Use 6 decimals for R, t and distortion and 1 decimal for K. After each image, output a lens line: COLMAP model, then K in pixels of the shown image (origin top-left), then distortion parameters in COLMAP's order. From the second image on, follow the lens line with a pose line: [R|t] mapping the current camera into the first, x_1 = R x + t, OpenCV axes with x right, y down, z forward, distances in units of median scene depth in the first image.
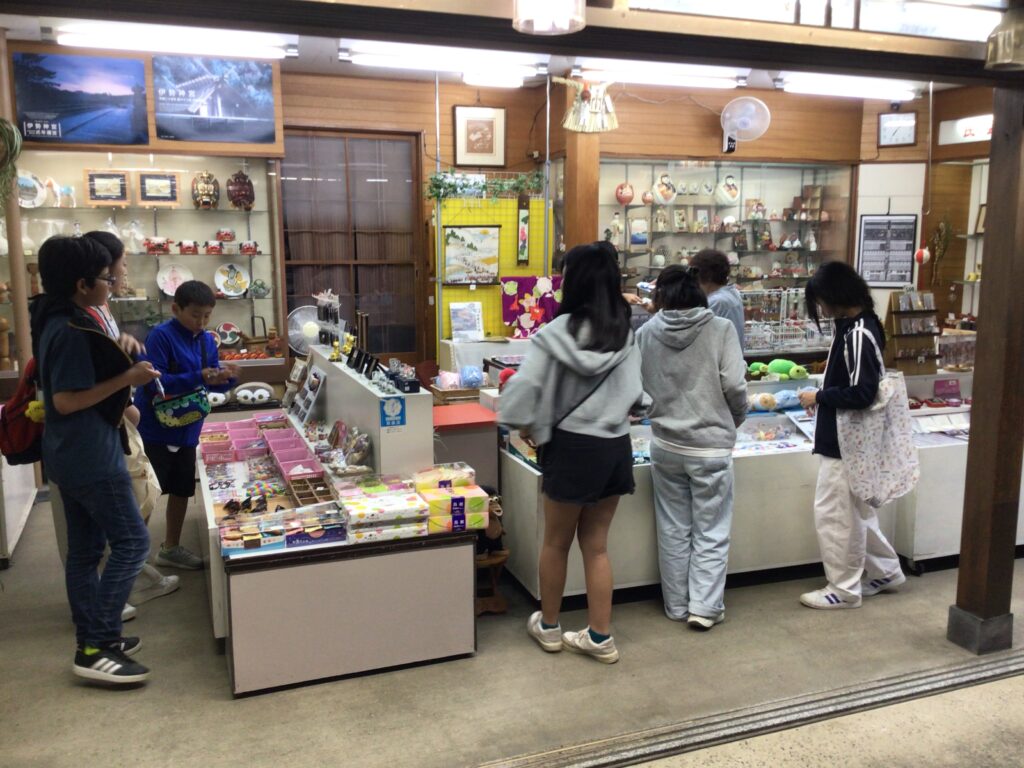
lens RADIAL K [[930.2, 0, 512.0], [0, 930.2, 384.0], [0, 0, 1]] dist [0.095220, -0.280057]
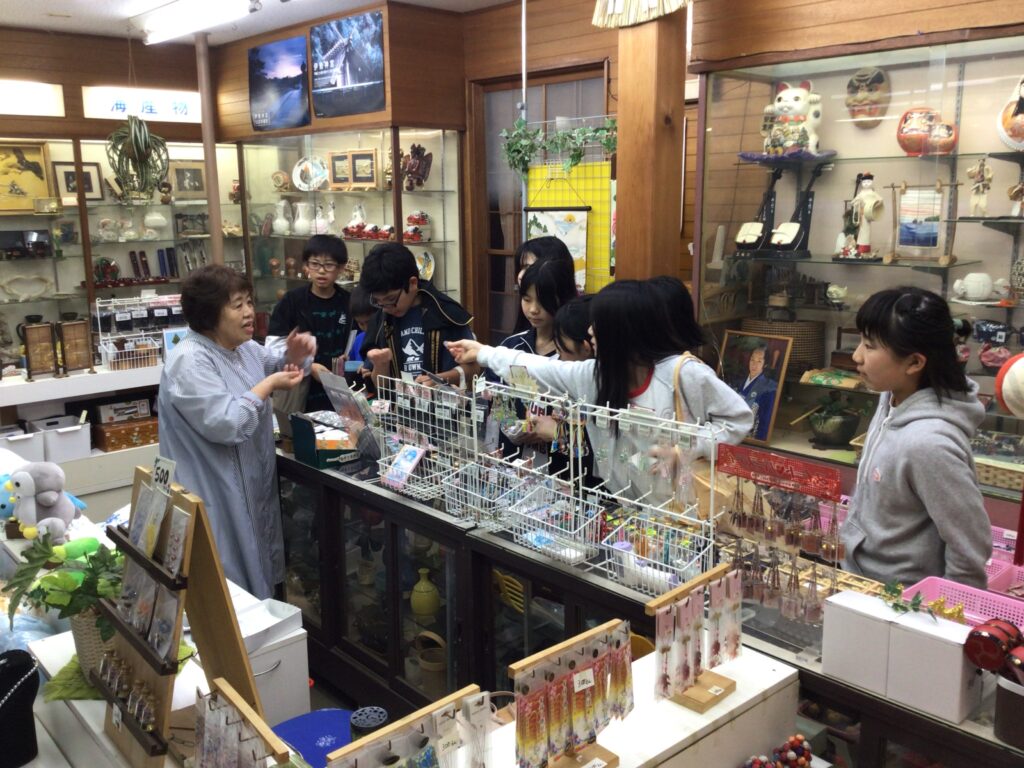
lens RADIAL K [[936.2, 0, 512.0], [0, 936.2, 384.0], [0, 0, 1]] dist [0.103497, -0.155040]
pose [[0.344680, 0.178332, -0.921626, 0.484863], [-0.138795, 0.980680, 0.137850, -0.119388], [0.928403, 0.080403, 0.362772, 0.657492]]
